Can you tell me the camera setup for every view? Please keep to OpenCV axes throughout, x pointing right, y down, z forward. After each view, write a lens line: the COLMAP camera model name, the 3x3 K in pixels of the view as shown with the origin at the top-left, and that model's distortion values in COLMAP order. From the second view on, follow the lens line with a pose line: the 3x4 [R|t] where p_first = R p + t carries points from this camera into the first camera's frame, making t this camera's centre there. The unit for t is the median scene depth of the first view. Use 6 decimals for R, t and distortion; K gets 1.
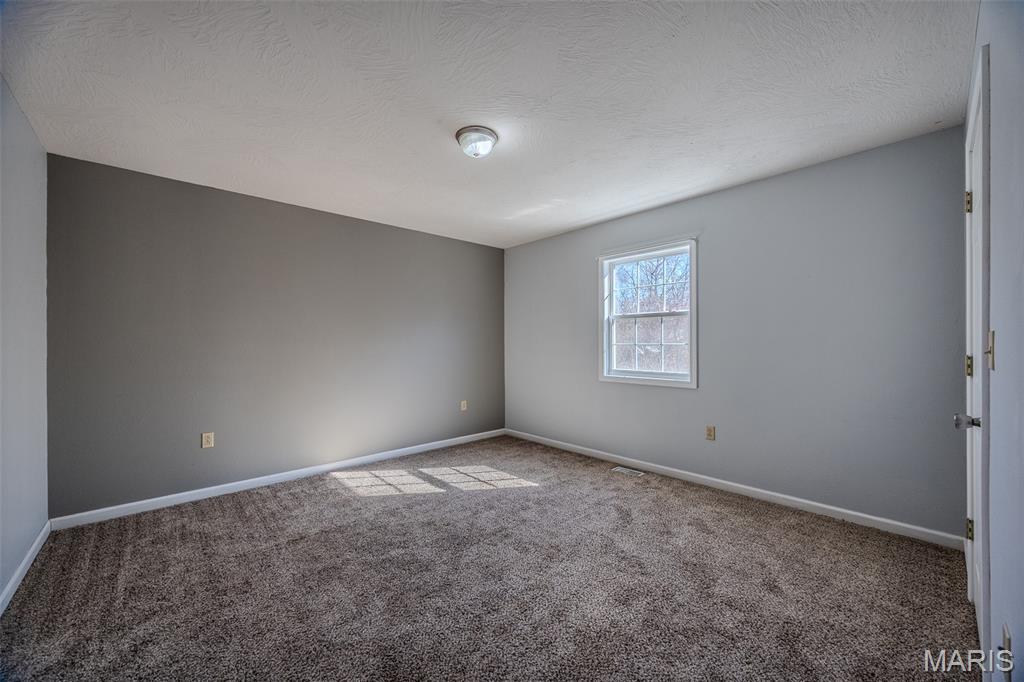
lens RADIAL K [[390.2, 0, 517.0], [0, 390.2, 340.7], [0, 0, 1]] dist [-0.000394, 0.000425]
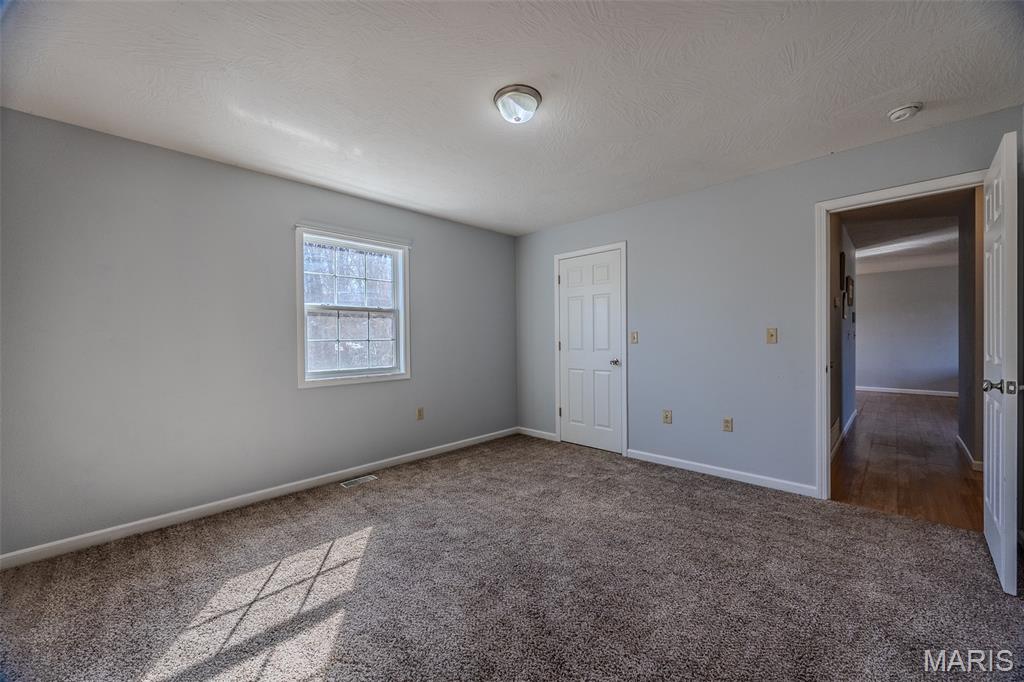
lens RADIAL K [[390.2, 0, 517.0], [0, 390.2, 340.7], [0, 0, 1]] dist [-0.000394, 0.000425]
pose [[-0.052334, 0.000715, 0.998629, -0.657115], [0.007842, 0.999969, -0.000305, 0.015052], [-0.998599, 0.007815, -0.052338, 0.706674]]
